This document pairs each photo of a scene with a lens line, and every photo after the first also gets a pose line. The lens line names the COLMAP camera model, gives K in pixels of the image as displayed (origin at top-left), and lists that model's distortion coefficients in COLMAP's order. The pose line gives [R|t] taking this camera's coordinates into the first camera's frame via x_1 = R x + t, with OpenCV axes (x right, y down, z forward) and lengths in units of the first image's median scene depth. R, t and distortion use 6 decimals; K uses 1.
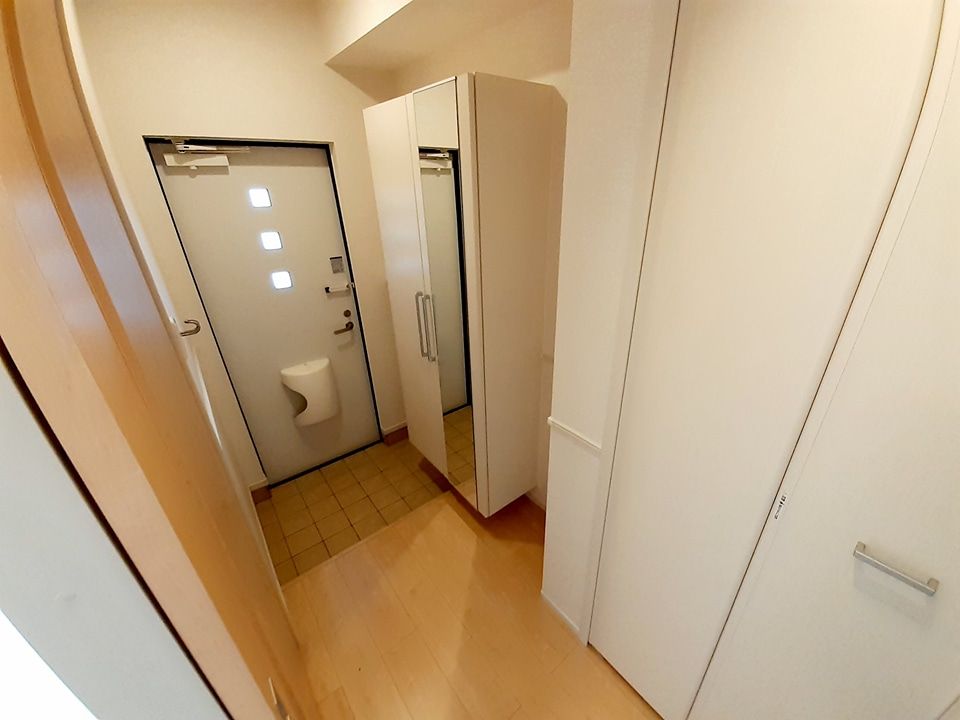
lens RADIAL K [[391.9, 0, 486.5], [0, 391.9, 361.7], [0, 0, 1]] dist [-0.002611, -0.000342]
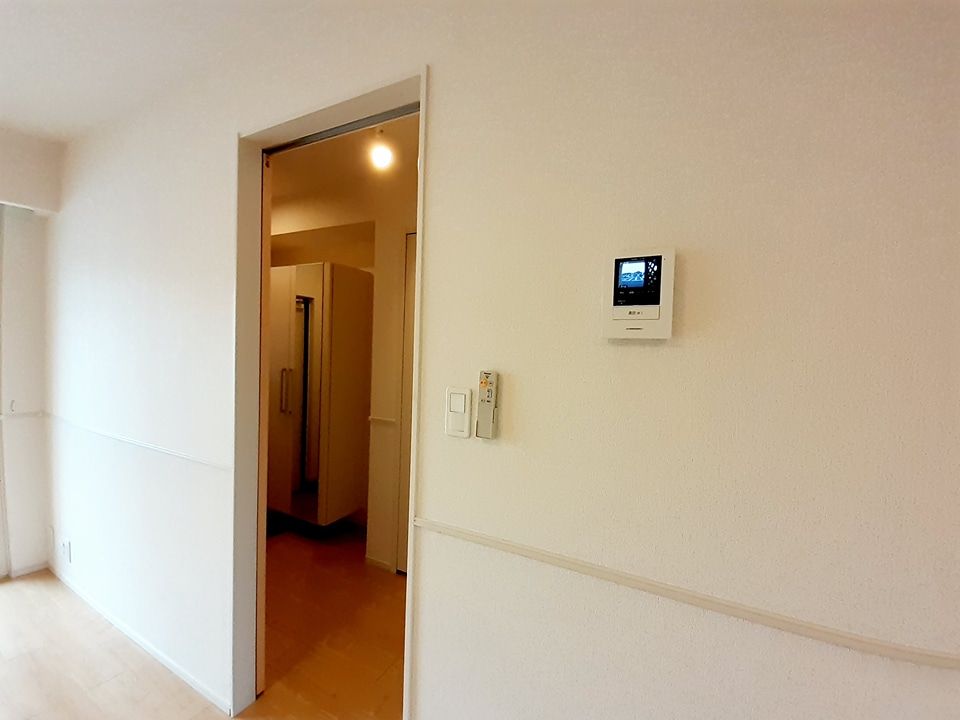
lens RADIAL K [[391.9, 0, 482.9], [0, 391.9, 363.5], [0, 0, 1]] dist [-0.002611, -0.000342]
pose [[0.899521, 0.050675, 0.433929, -0.145601], [0.129201, 0.917965, -0.375030, 0.544649], [-0.417336, 0.393411, 0.819182, -0.712255]]
